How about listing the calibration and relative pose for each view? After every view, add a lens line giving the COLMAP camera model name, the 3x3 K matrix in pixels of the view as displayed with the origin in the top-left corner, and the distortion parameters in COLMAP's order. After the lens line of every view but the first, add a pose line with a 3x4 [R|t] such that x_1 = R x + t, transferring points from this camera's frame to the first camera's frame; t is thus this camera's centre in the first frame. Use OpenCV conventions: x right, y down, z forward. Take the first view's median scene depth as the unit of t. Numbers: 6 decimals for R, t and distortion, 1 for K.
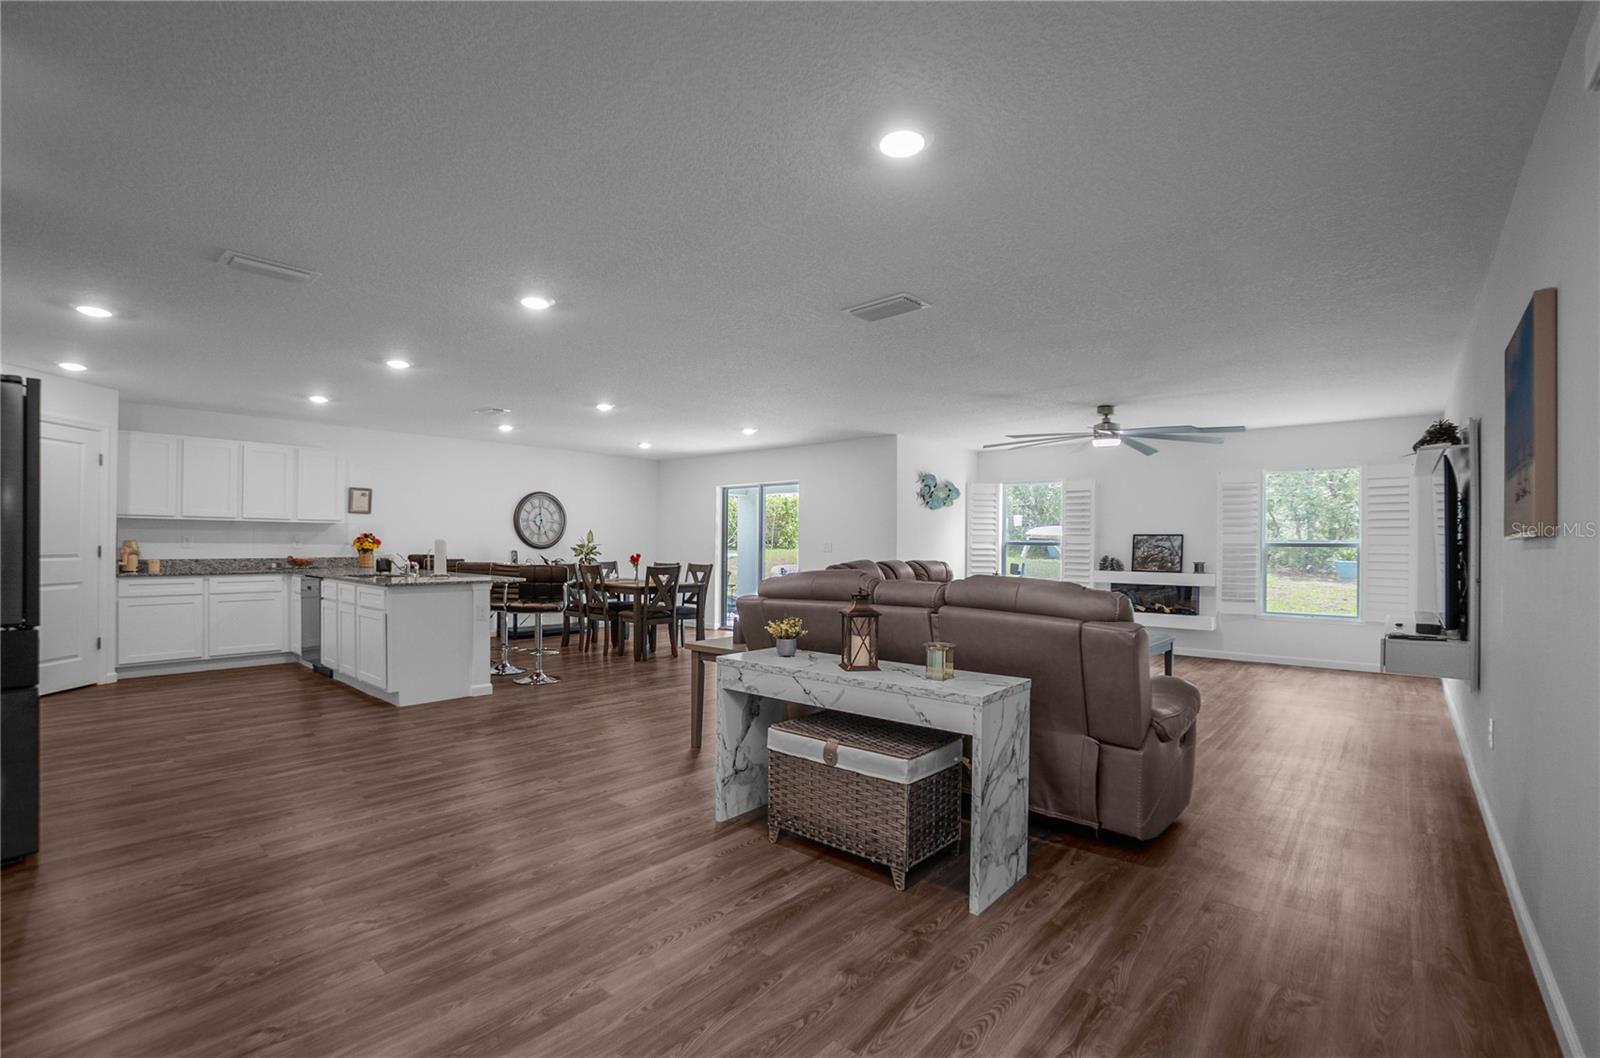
lens RADIAL K [[712.3, 0, 774.8], [0, 712.3, 546.5], [0, 0, 1]] dist [-0.000628, 0.000289]
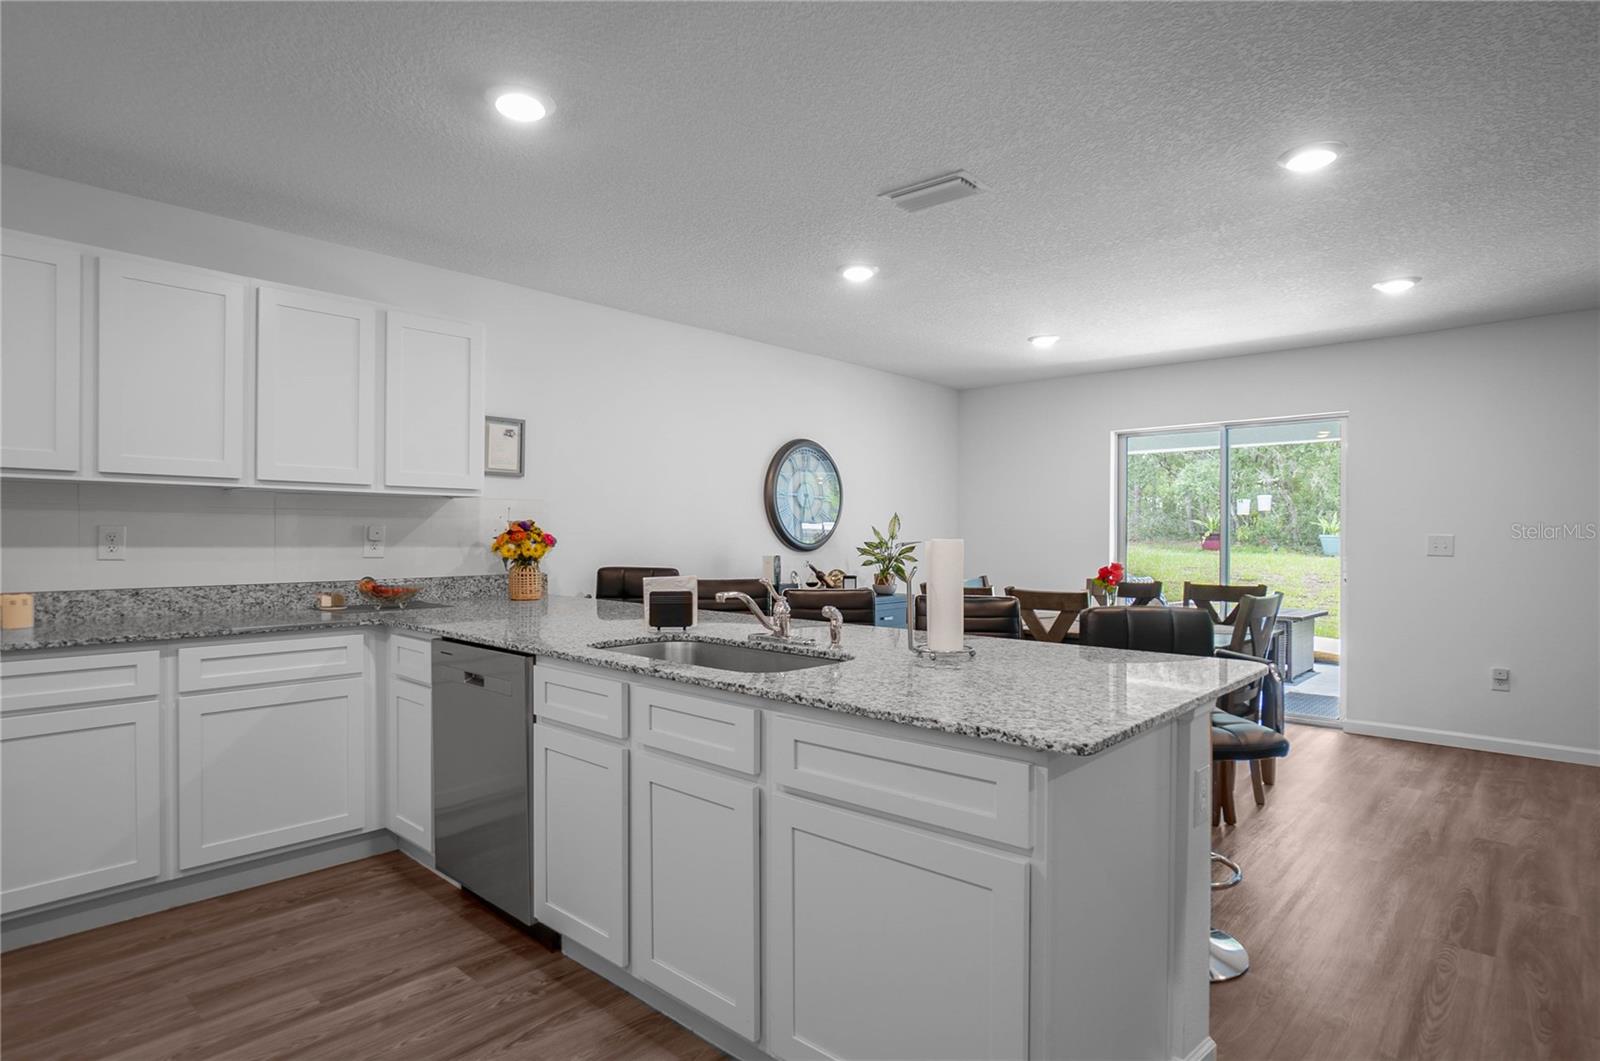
lens RADIAL K [[862.3, 0, 818.2], [0, 862.3, 552.1], [0, 0, 1]] dist [-0.001166, 0.009461]
pose [[0.999994, -0.002680, -0.002197, -0.395079], [0.002716, 0.999861, 0.016461, -0.007692], [0.002153, -0.016467, 0.999862, 0.476736]]
